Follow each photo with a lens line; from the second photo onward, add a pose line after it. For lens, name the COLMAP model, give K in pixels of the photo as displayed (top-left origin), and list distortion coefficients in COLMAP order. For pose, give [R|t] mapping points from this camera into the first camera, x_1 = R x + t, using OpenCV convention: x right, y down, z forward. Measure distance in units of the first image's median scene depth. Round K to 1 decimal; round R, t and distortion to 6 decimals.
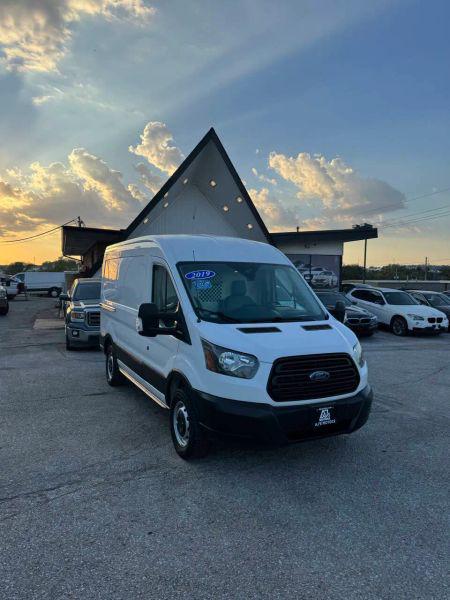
lens RADIAL K [[418.9, 0, 226.6], [0, 418.9, 295.2], [0, 0, 1]] dist [0.054553, -0.063152]
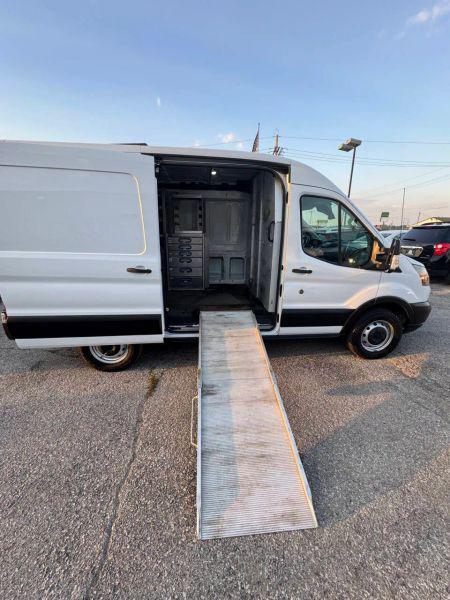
lens RADIAL K [[238.6, 0, 224.6], [0, 238.6, 299.3], [0, 0, 1]] dist [-0.004385, 0.000819]
pose [[0.377941, -0.266368, 0.886684, -0.877275], [0.025250, 0.960328, 0.277729, -0.011610], [-0.925485, -0.082576, 0.369673, 1.158003]]
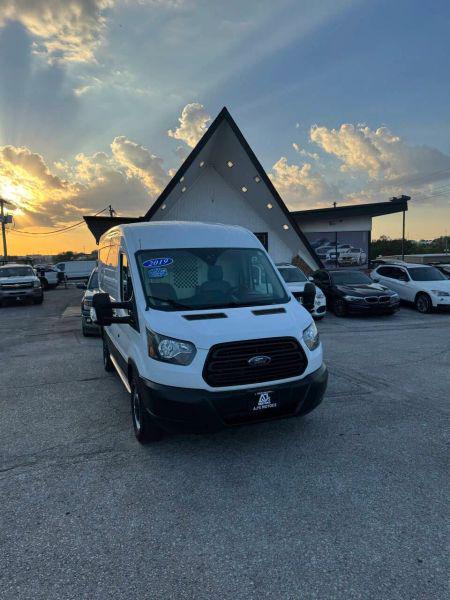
lens RADIAL K [[418.9, 0, 227.1], [0, 418.9, 295.0], [0, 0, 1]] dist [0.054553, -0.063152]
pose [[0.994102, -0.033754, -0.103060, 0.224049], [0.038280, 0.998373, 0.042258, -0.007830], [0.101466, -0.045954, 0.993777, 0.008909]]
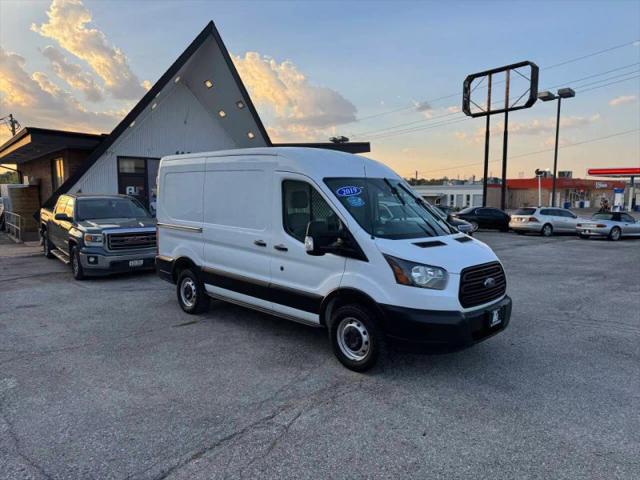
lens RADIAL K [[446.8, 0, 321.4], [0, 446.8, 242.7], [0, 0, 1]] dist [0.054553, -0.063152]
pose [[0.949006, -0.040924, 0.312592, -0.502273], [0.017739, 0.996900, 0.076659, -0.010120], [-0.314760, -0.067205, 0.946789, 0.020383]]
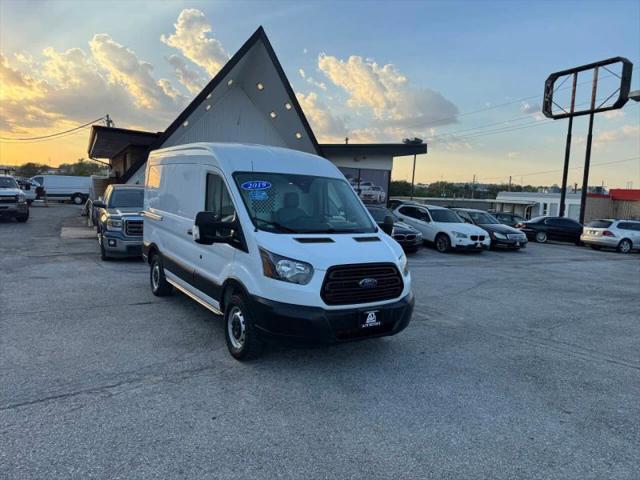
lens RADIAL K [[446.8, 0, 316.6], [0, 446.8, 238.9], [0, 0, 1]] dist [0.054553, -0.063152]
pose [[0.993905, 0.022396, 0.107938, -0.034379], [-0.029597, 0.997408, 0.065579, 0.006040], [-0.106190, -0.068374, 0.991992, -0.109402]]
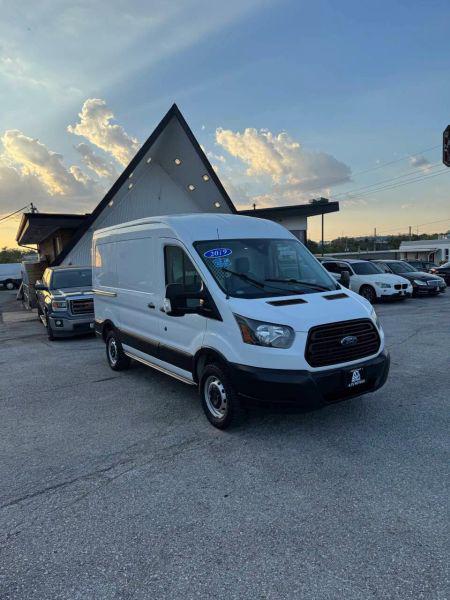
lens RADIAL K [[418.9, 0, 227.5], [0, 418.9, 301.2], [0, 0, 1]] dist [0.054553, -0.063152]
pose [[0.992441, -0.067790, 0.102300, -0.165962], [0.061464, 0.996070, 0.063770, 0.004622], [-0.106221, -0.057001, 0.992707, -0.018562]]
